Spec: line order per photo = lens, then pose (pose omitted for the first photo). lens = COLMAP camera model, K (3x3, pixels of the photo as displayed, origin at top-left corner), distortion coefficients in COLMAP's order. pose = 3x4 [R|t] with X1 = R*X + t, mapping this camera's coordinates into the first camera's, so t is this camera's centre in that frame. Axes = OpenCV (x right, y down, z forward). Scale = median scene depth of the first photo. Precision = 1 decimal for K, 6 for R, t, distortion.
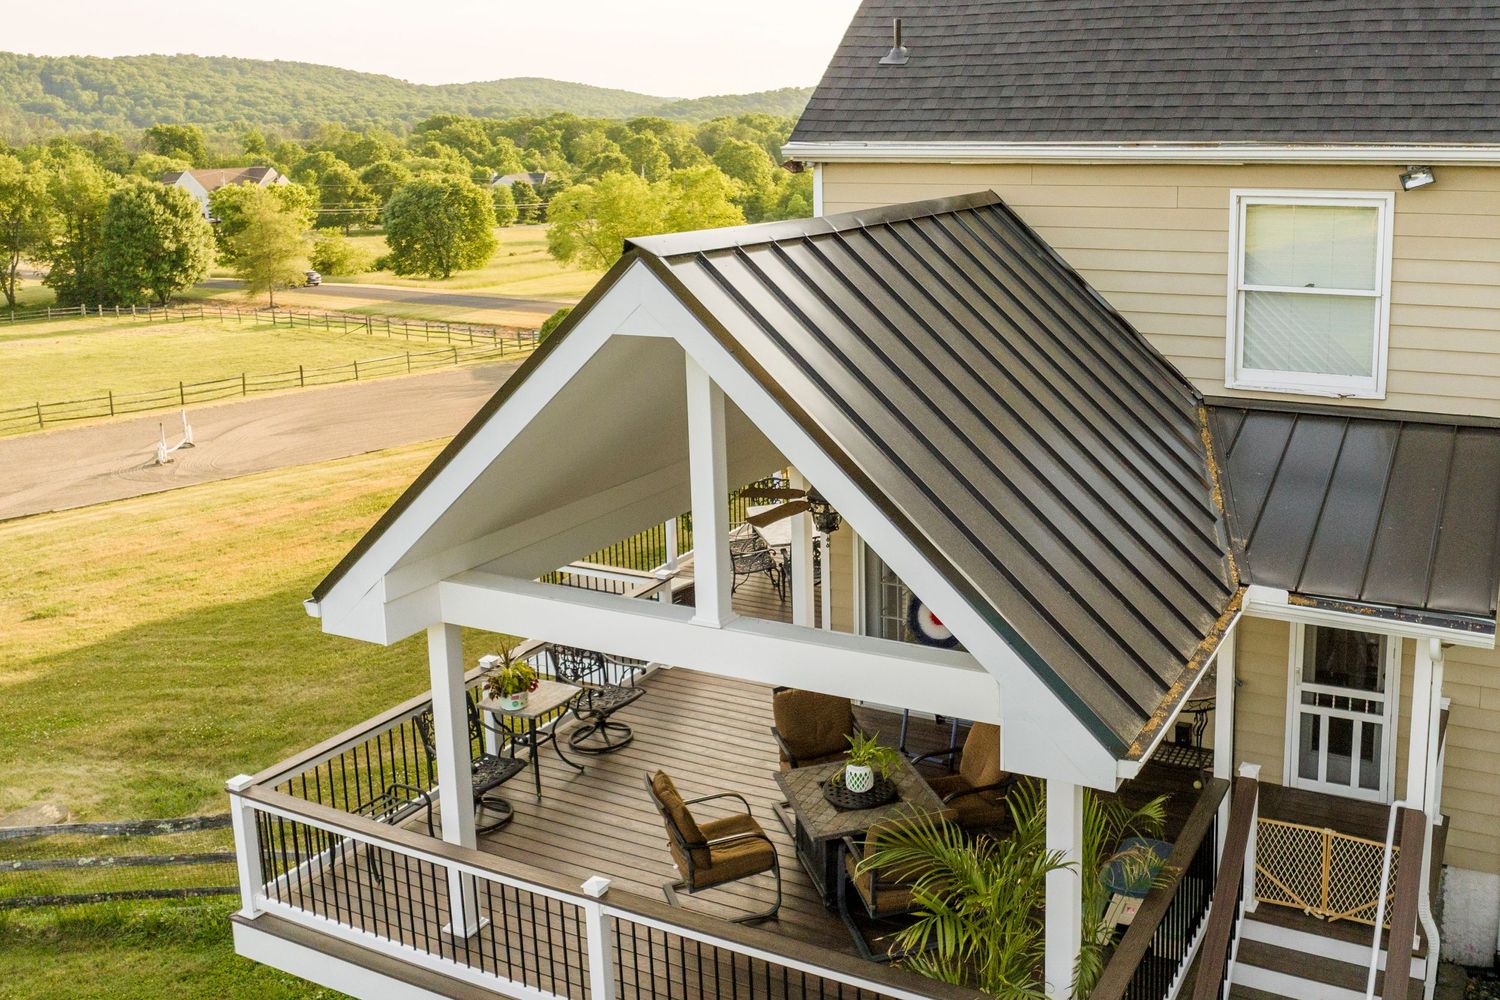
lens RADIAL K [[1346.3, 0, 929.8], [0, 1346.3, 355.8], [0, 0, 1]] dist [-0.037688, 0.018366]
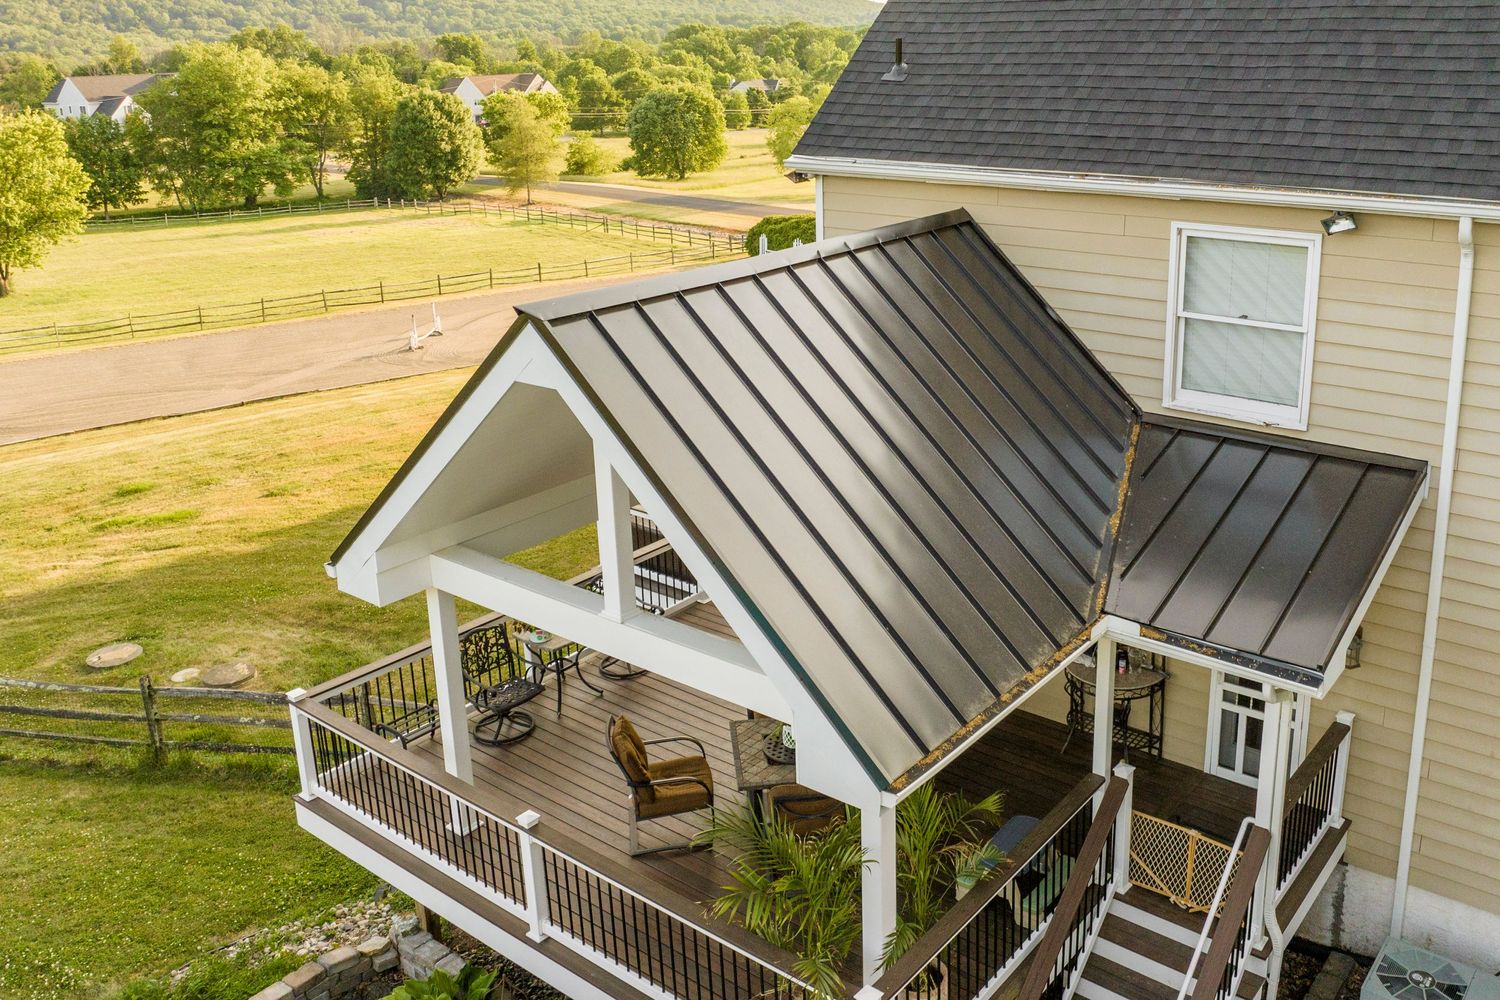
lens RADIAL K [[1258.1, 0, 900.9], [0, 1258.1, 371.9], [0, 0, 1]] dist [-0.021737, -0.010796]
pose [[0.982564, 0.050066, -0.179054, 0.132413], [-0.033029, 0.994746, 0.096900, -0.063688], [0.182965, -0.089297, 0.979056, -0.005861]]
